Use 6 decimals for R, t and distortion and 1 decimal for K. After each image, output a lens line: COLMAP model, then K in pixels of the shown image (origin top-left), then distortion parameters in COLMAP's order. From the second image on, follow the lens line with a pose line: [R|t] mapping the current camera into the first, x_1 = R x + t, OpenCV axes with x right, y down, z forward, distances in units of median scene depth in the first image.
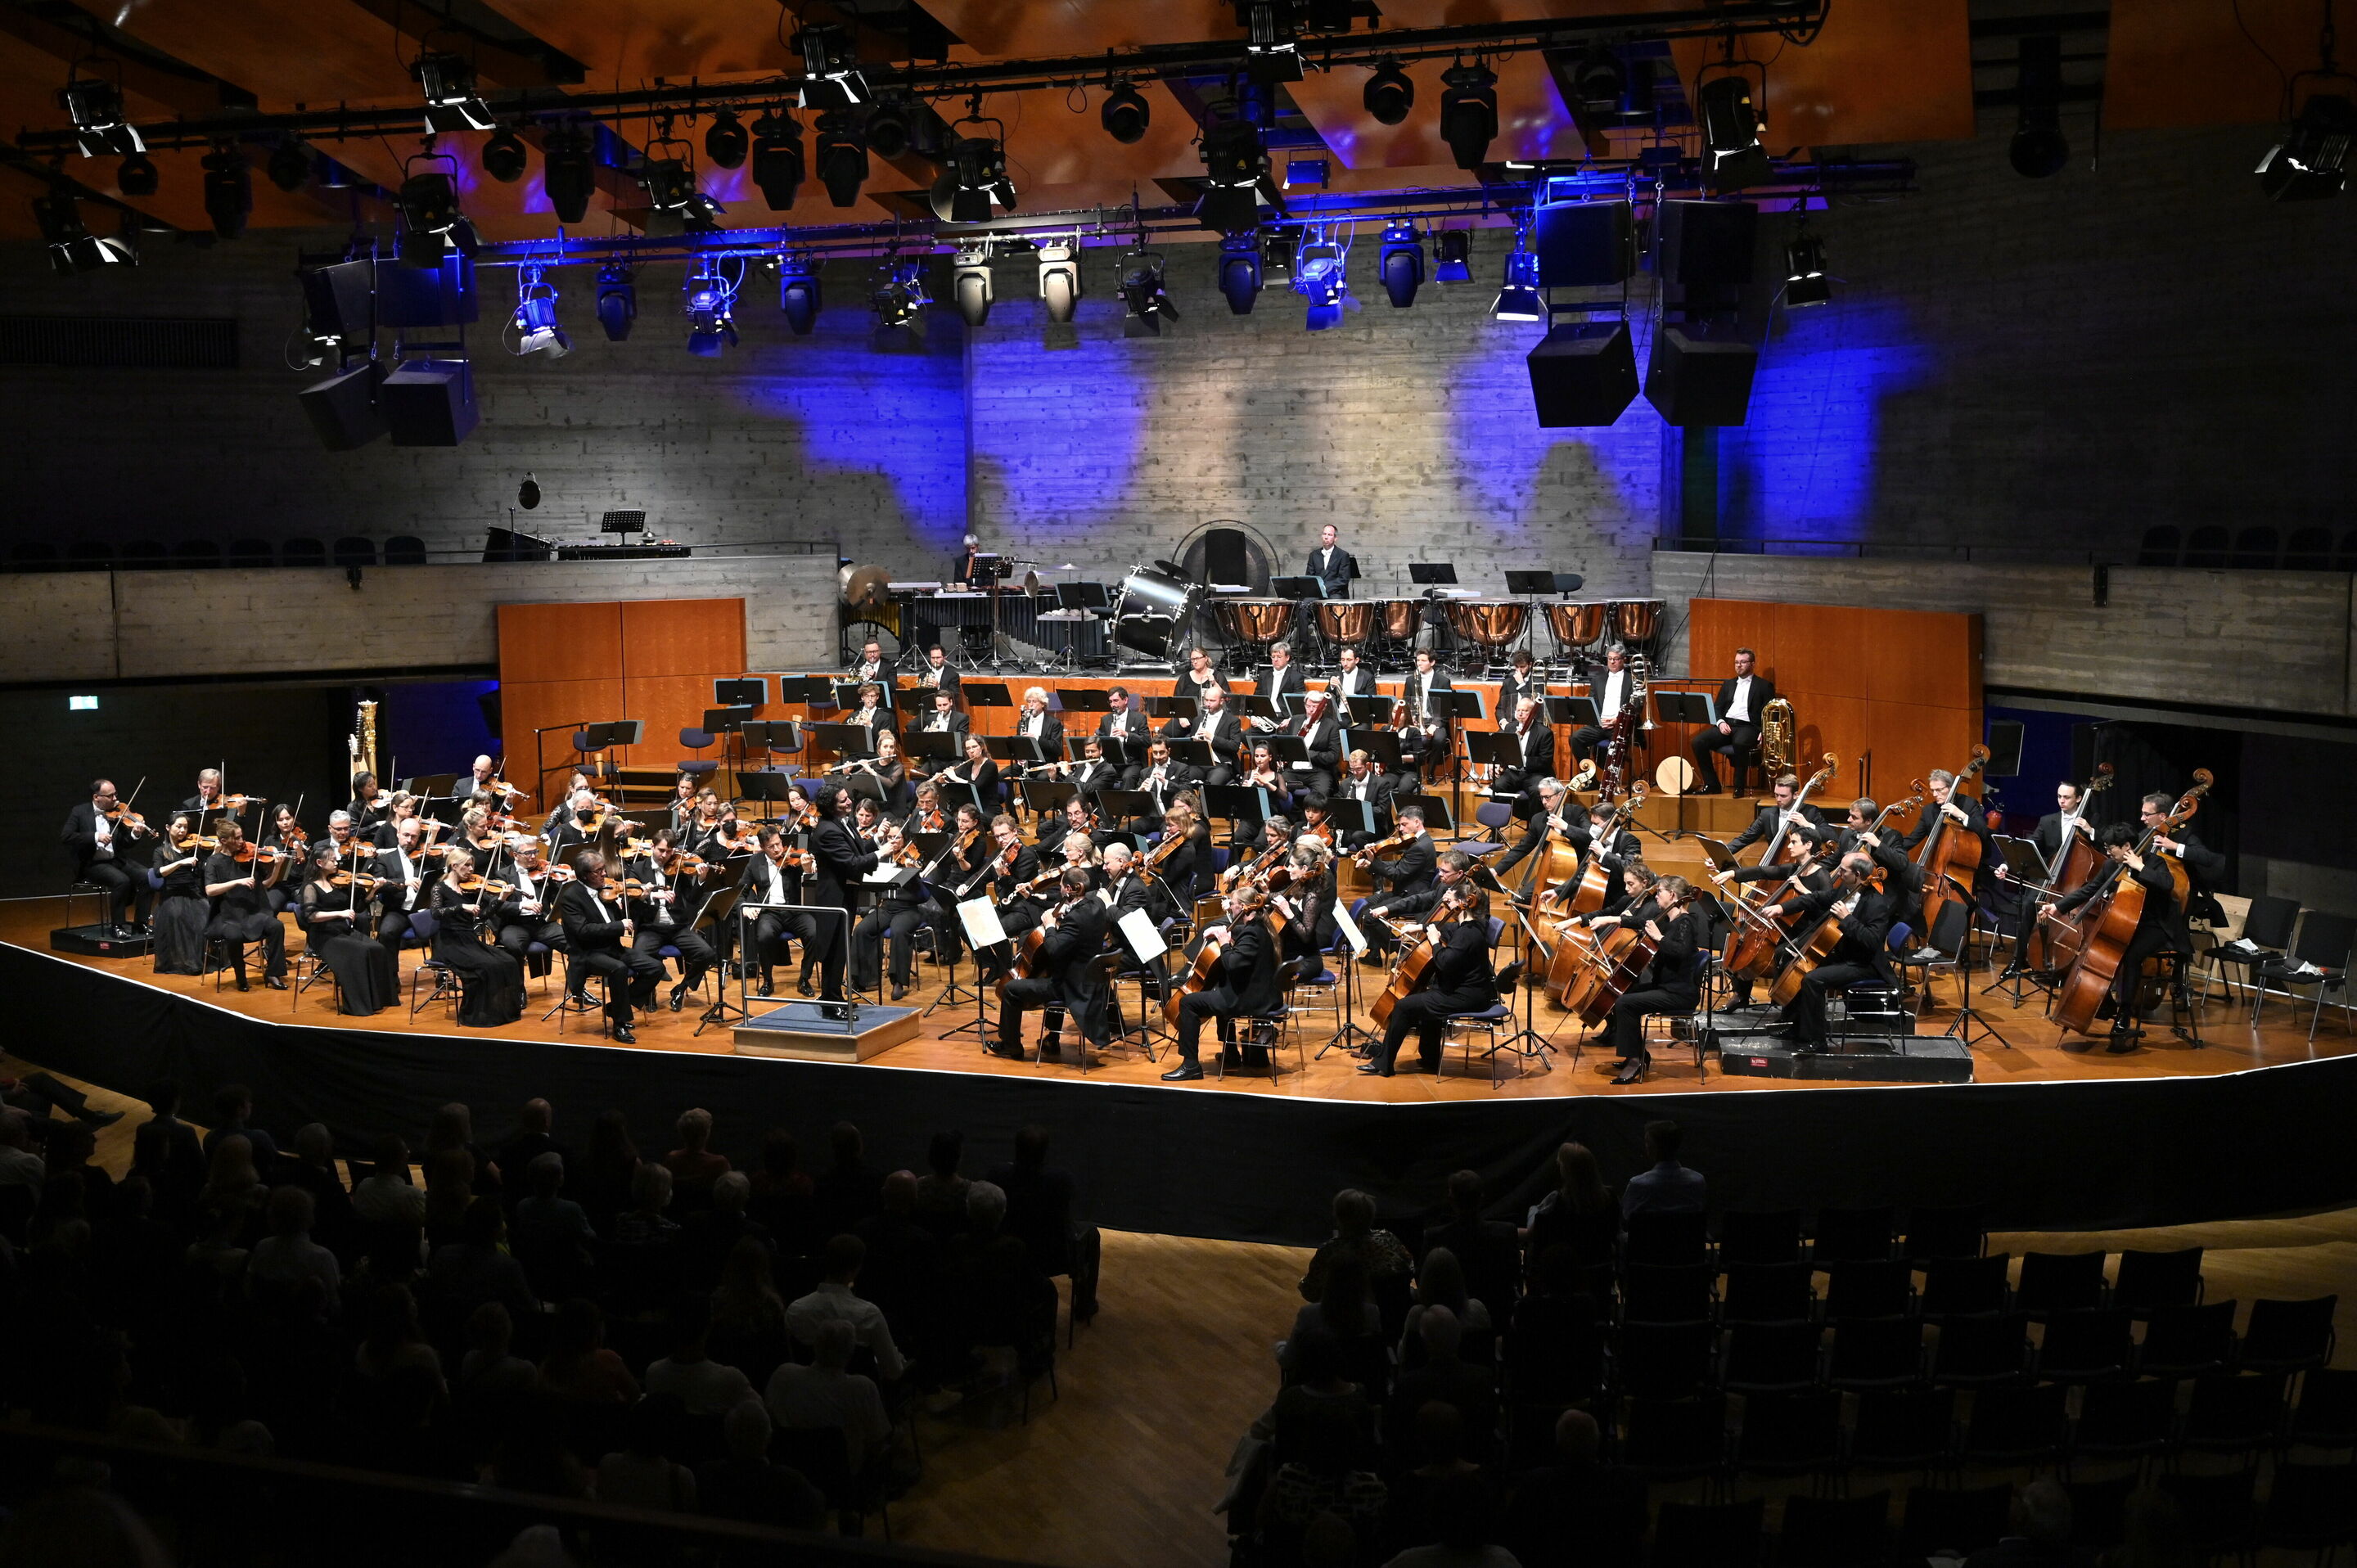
lens RADIAL K [[2561.5, 0, 1178.5], [0, 2561.5, 784.0], [0, 0, 1]] dist [0.000502, -0.000327]
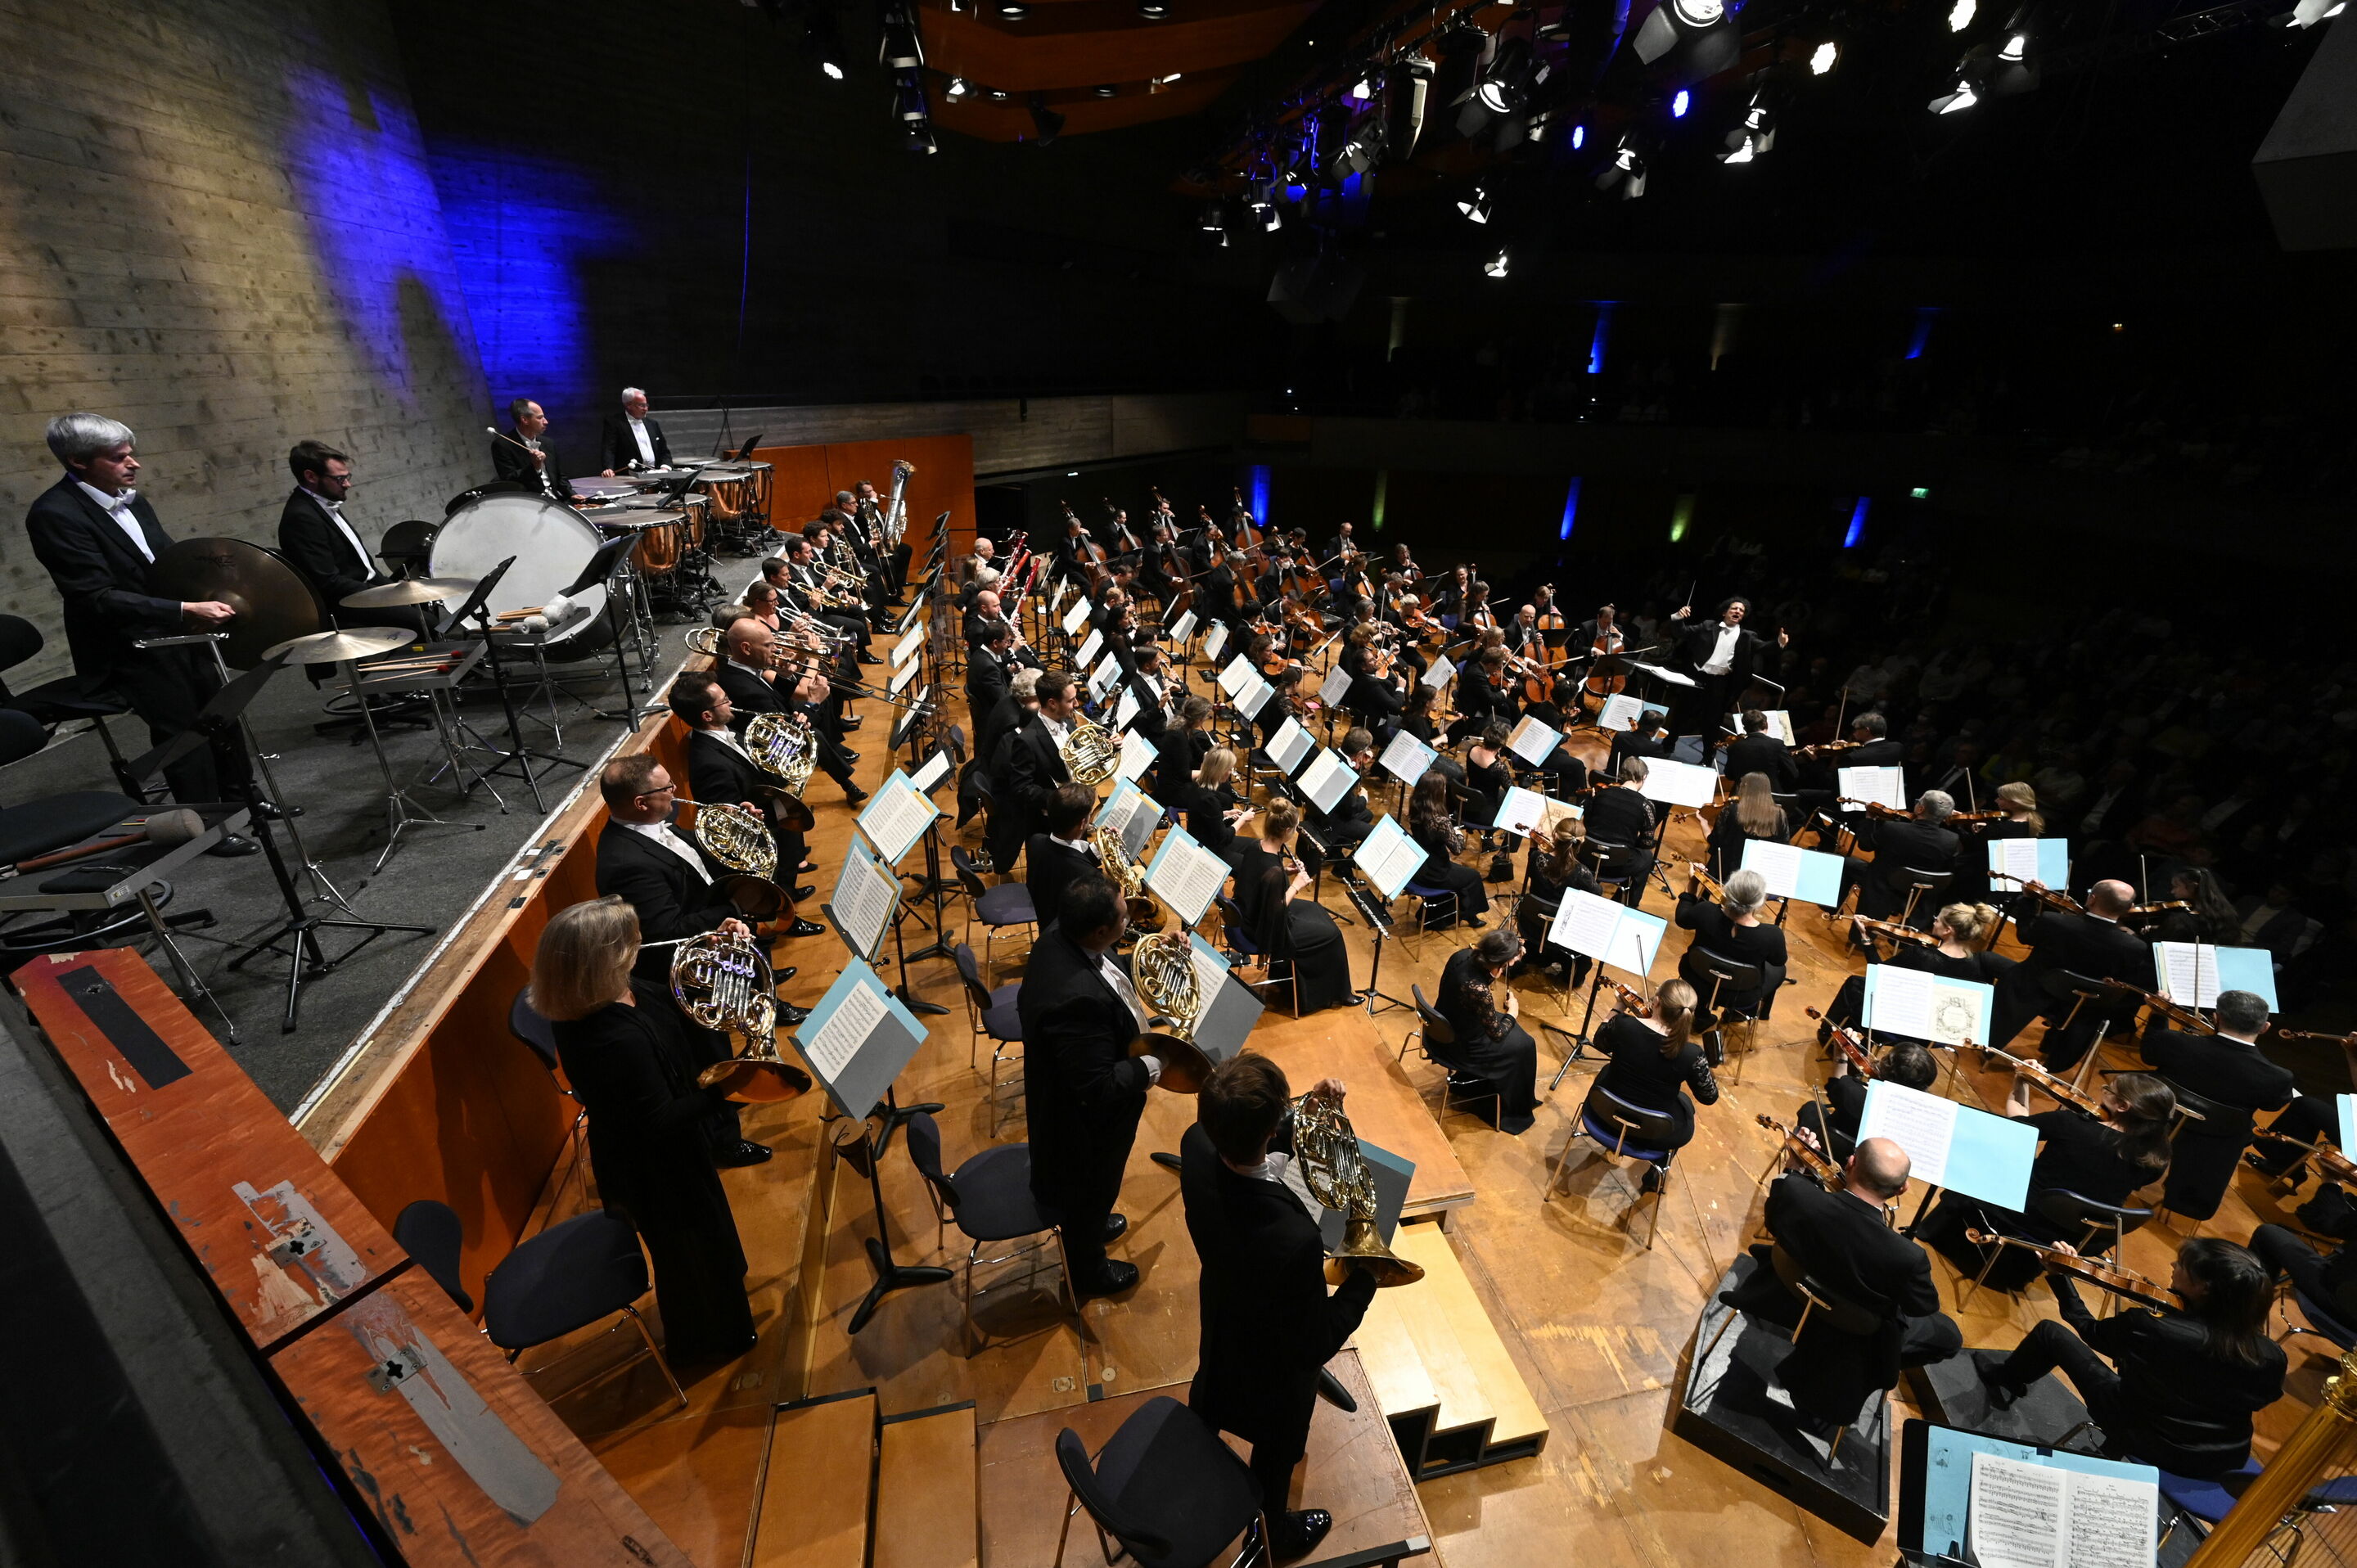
lens RADIAL K [[929.8, 0, 1175.9], [0, 929.8, 784.8], [0, 0, 1]] dist [-0.000601, -0.000038]
pose [[-0.520517, -0.358210, 0.775079, -0.254853], [0.084958, 0.881513, 0.464454, -0.106135], [-0.849614, 0.307605, -0.428410, 0.950582]]
